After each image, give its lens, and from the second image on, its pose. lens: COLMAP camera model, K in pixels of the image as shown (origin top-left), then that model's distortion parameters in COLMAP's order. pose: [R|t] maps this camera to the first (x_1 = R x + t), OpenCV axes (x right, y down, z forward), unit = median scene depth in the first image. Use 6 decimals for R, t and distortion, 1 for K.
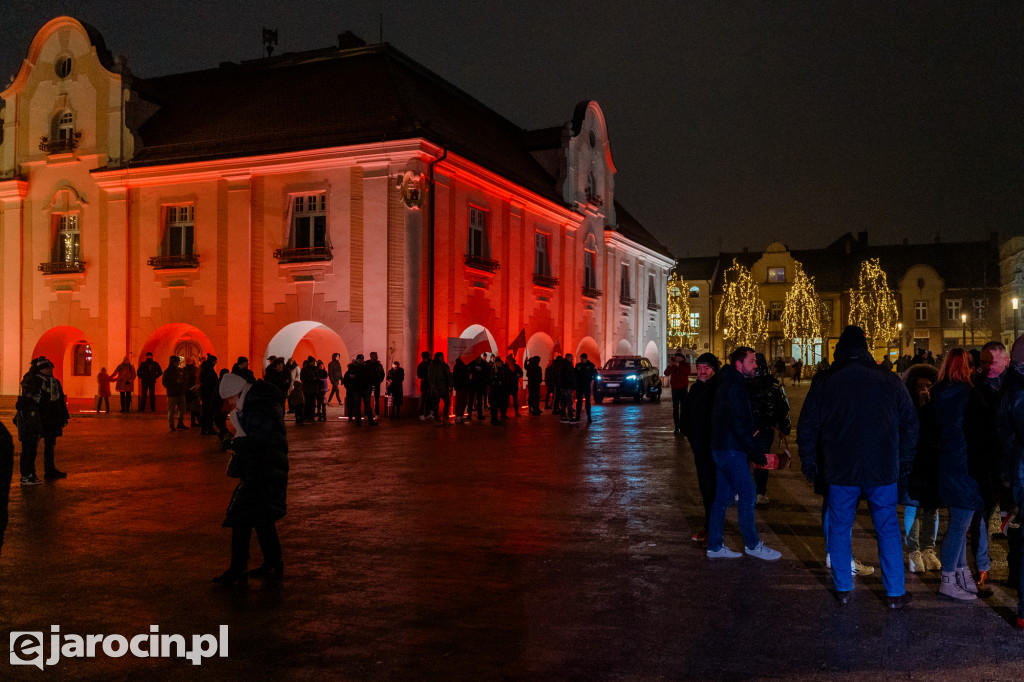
lens RADIAL K [[755.9, 0, 551.0], [0, 755.9, 332.2], [0, 0, 1]] dist [-0.019072, -0.001709]
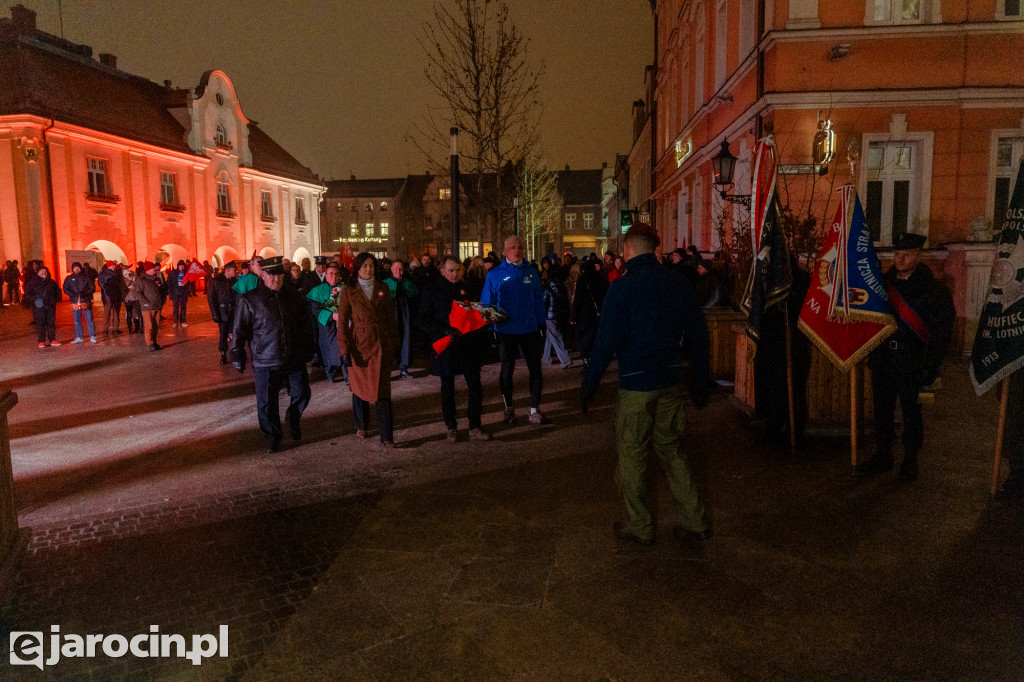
lens RADIAL K [[683.2, 0, 516.9], [0, 683.2, 336.0], [0, 0, 1]] dist [0.033231, -0.033465]
pose [[0.979381, -0.034362, 0.199078, 0.341200], [0.004279, 0.988736, 0.149610, -0.018292], [-0.201977, -0.145673, 0.968496, -0.397712]]
